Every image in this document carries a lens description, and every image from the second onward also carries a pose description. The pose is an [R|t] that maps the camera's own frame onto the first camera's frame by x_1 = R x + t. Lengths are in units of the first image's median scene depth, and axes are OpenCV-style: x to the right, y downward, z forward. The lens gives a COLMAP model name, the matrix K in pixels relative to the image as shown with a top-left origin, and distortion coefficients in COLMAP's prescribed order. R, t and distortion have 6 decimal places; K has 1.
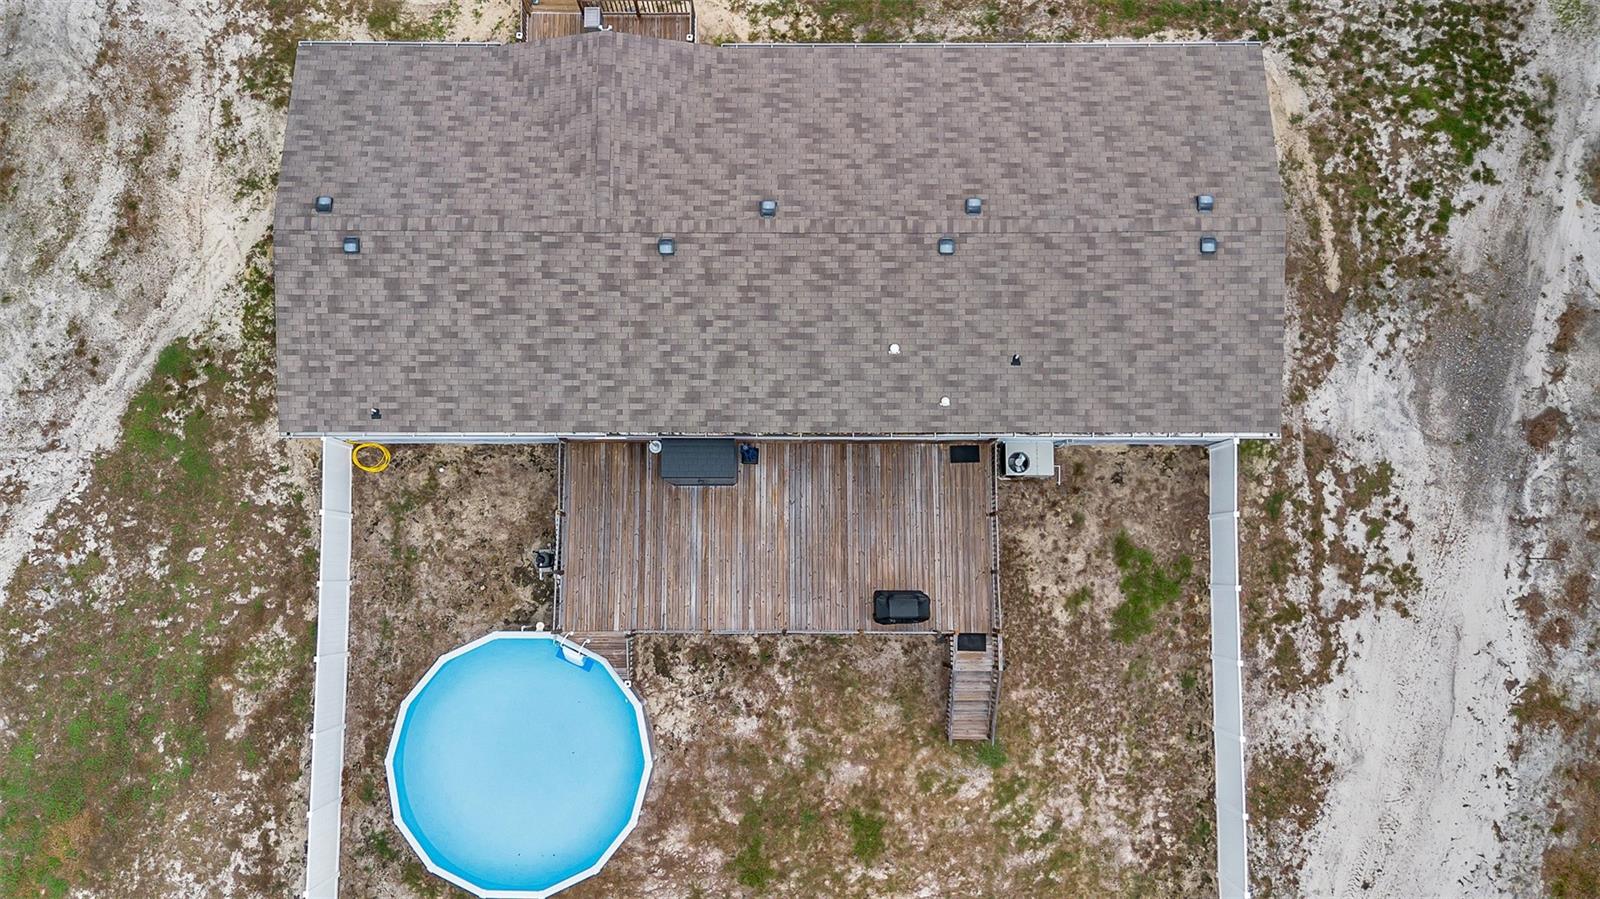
lens RADIAL K [[1130.7, 0, 794.5], [0, 1130.7, 449.8], [0, 0, 1]] dist [0.062647, -0.055340]
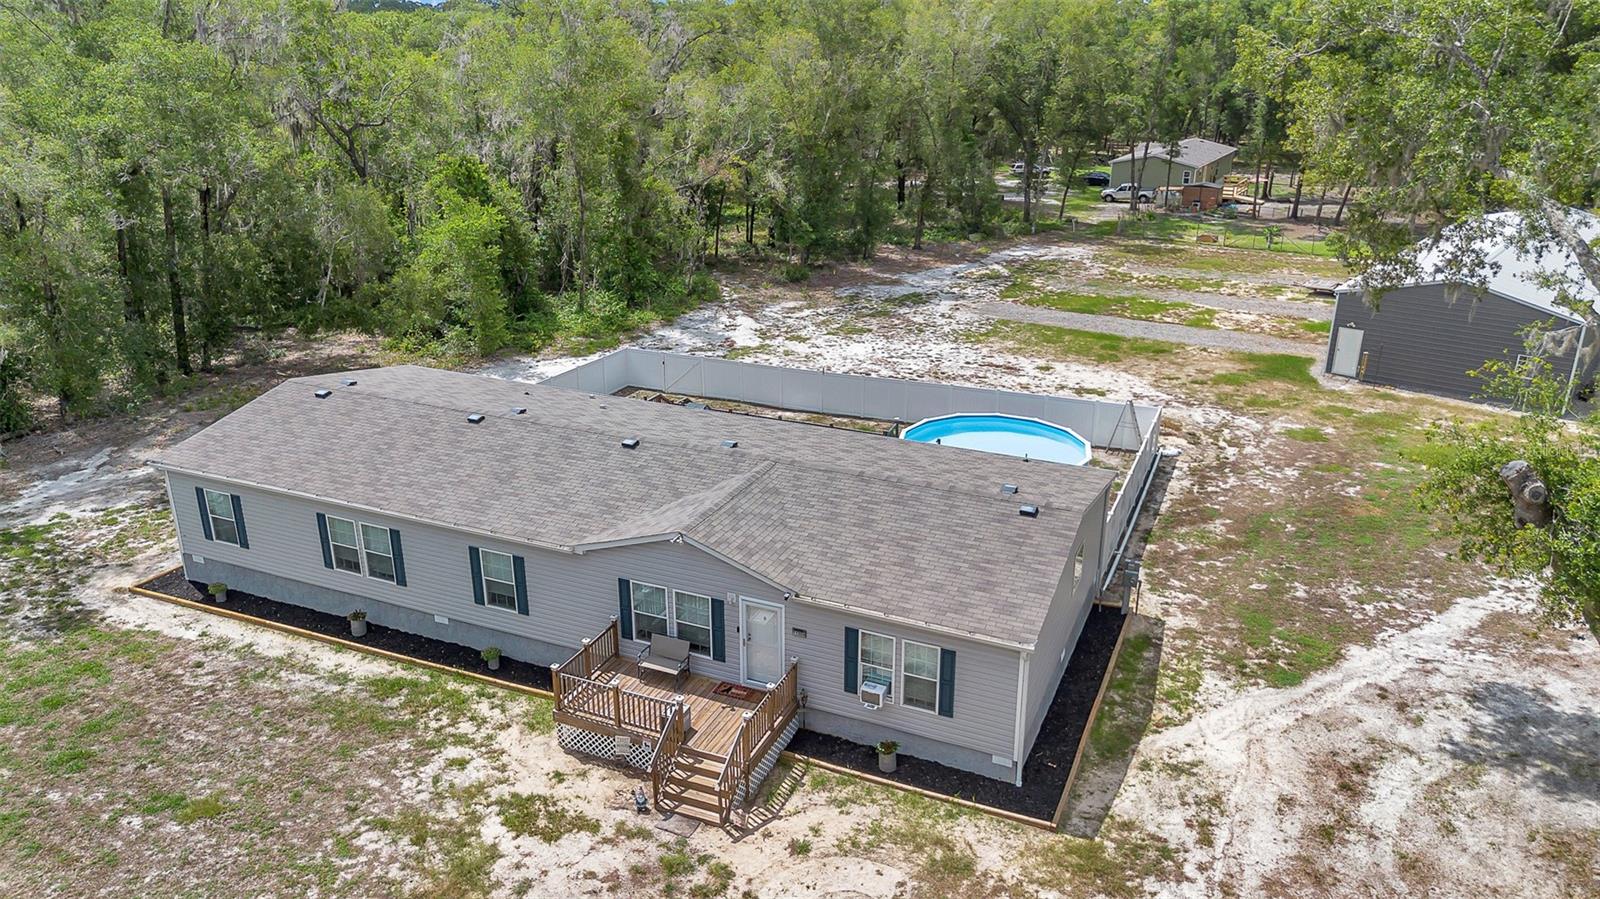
lens RADIAL K [[1136.1, 0, 793.3], [0, 1136.1, 441.7], [0, 0, 1]] dist [0.064441, -0.059141]
pose [[-0.912870, -0.141050, 0.383111, -0.515390], [0.405280, -0.200091, 0.892027, -0.989618], [-0.049164, 0.969571, 0.239822, 0.638435]]
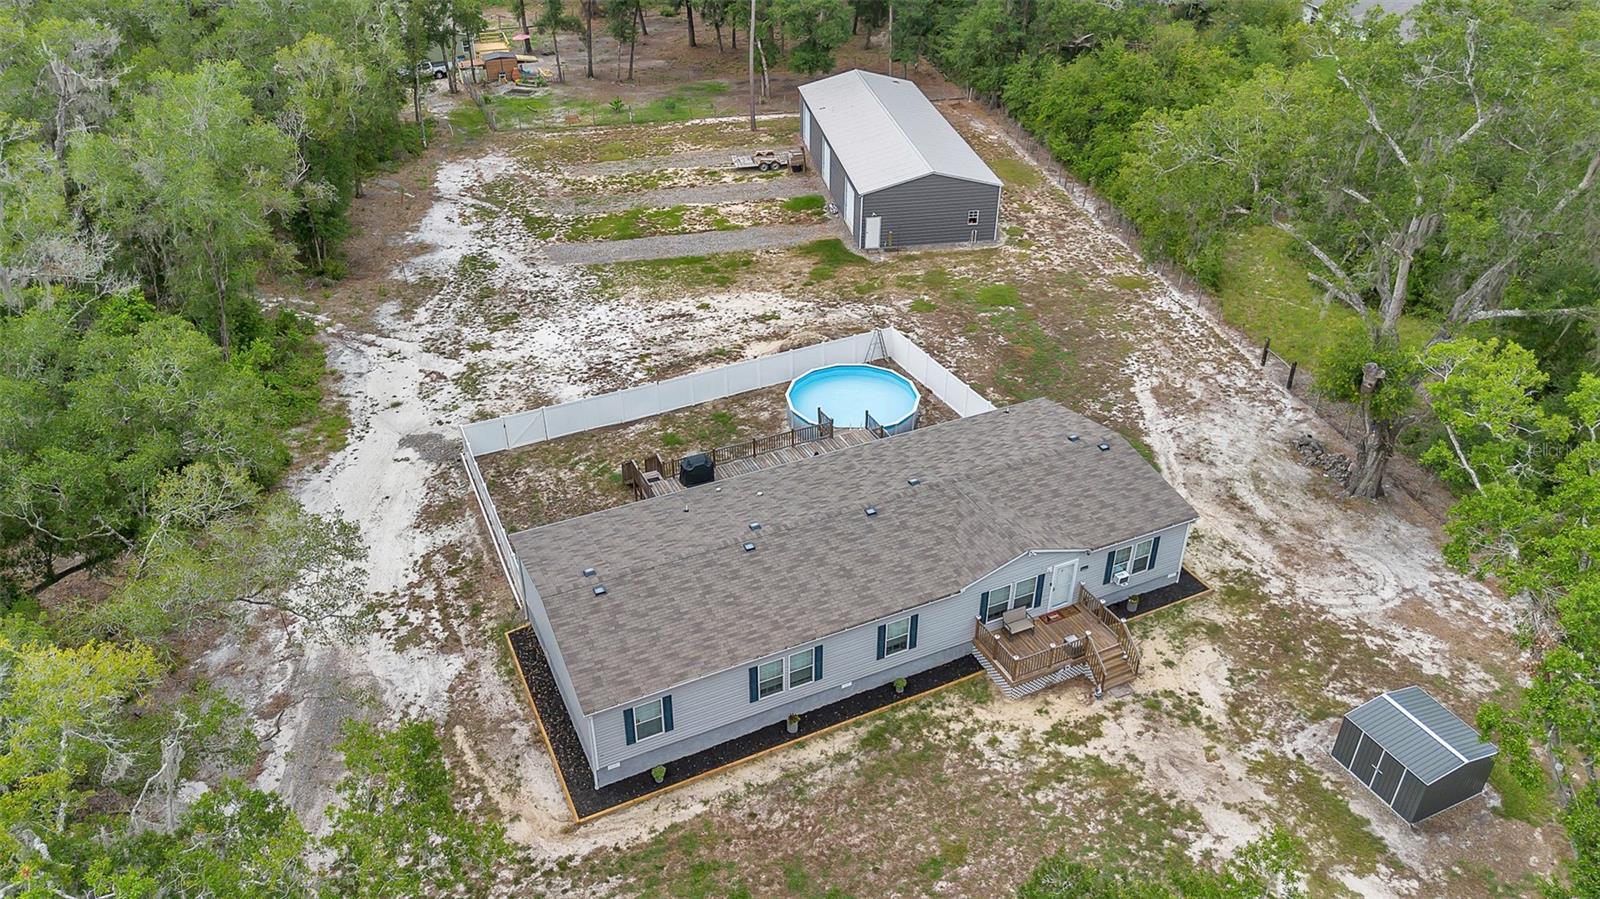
lens RADIAL K [[1136.1, 0, 793.3], [0, 1136.1, 441.7], [0, 0, 1]] dist [0.064441, -0.059141]
pose [[-0.905479, 0.229026, -0.357289, 0.528973], [-0.420891, -0.376705, 0.825193, -1.237071], [0.054398, 0.897575, 0.437493, 0.203353]]
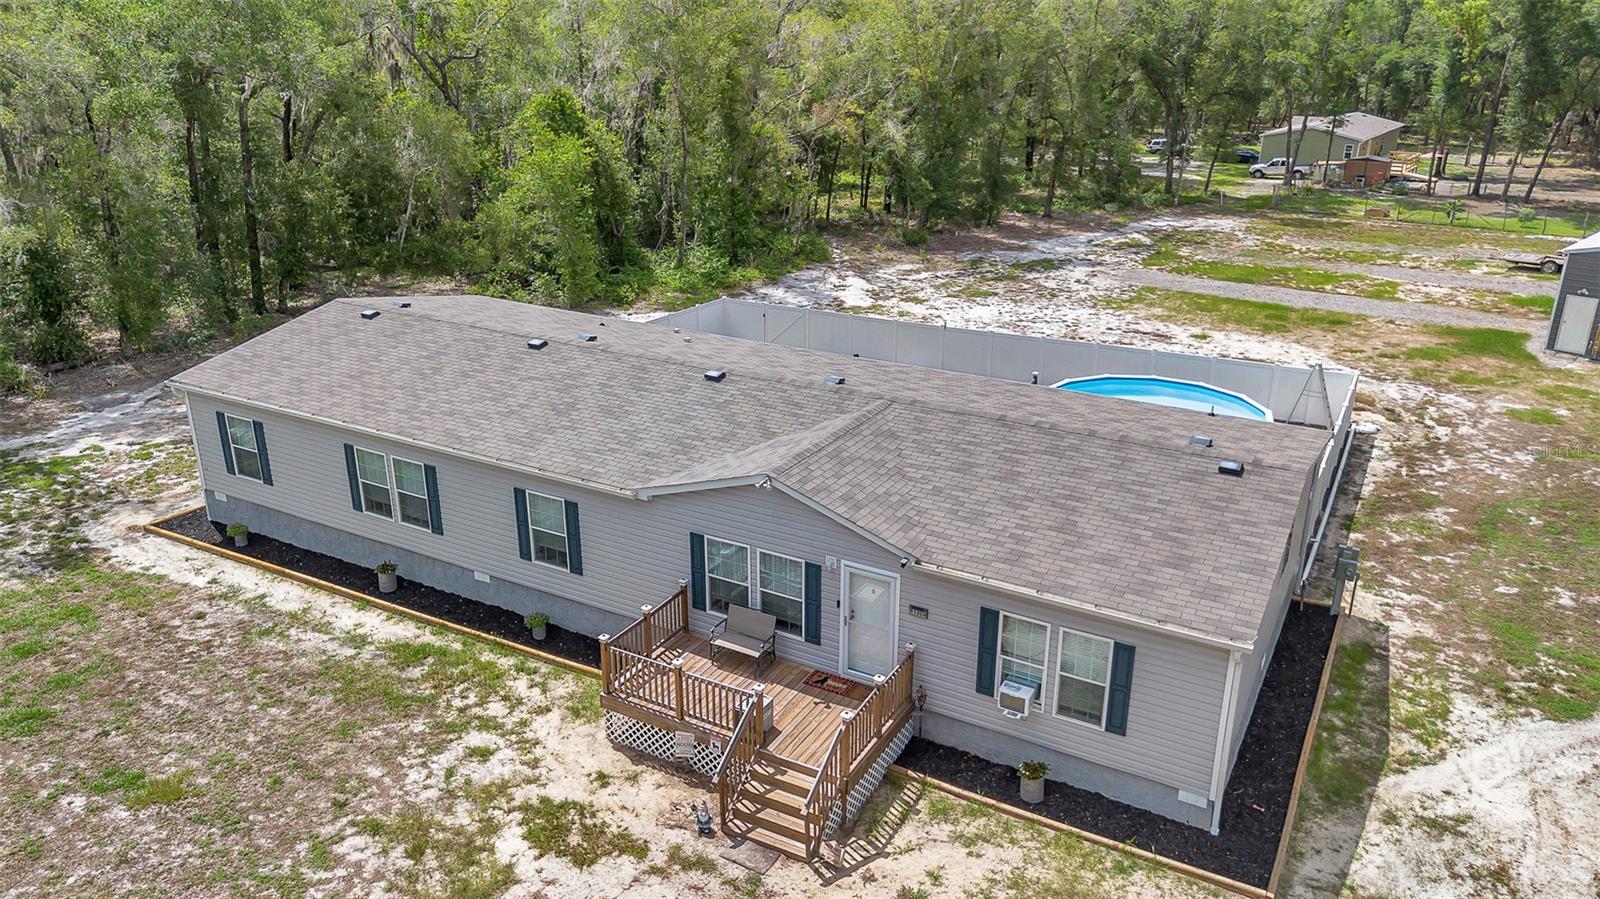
lens RADIAL K [[1136.1, 0, 793.3], [0, 1136.1, 441.7], [0, 0, 1]] dist [0.064441, -0.059141]
pose [[-0.868282, -0.175337, 0.464051, -0.442180], [0.492020, -0.185083, 0.850683, -0.840109], [-0.063268, 0.966955, 0.246973, 0.723873]]
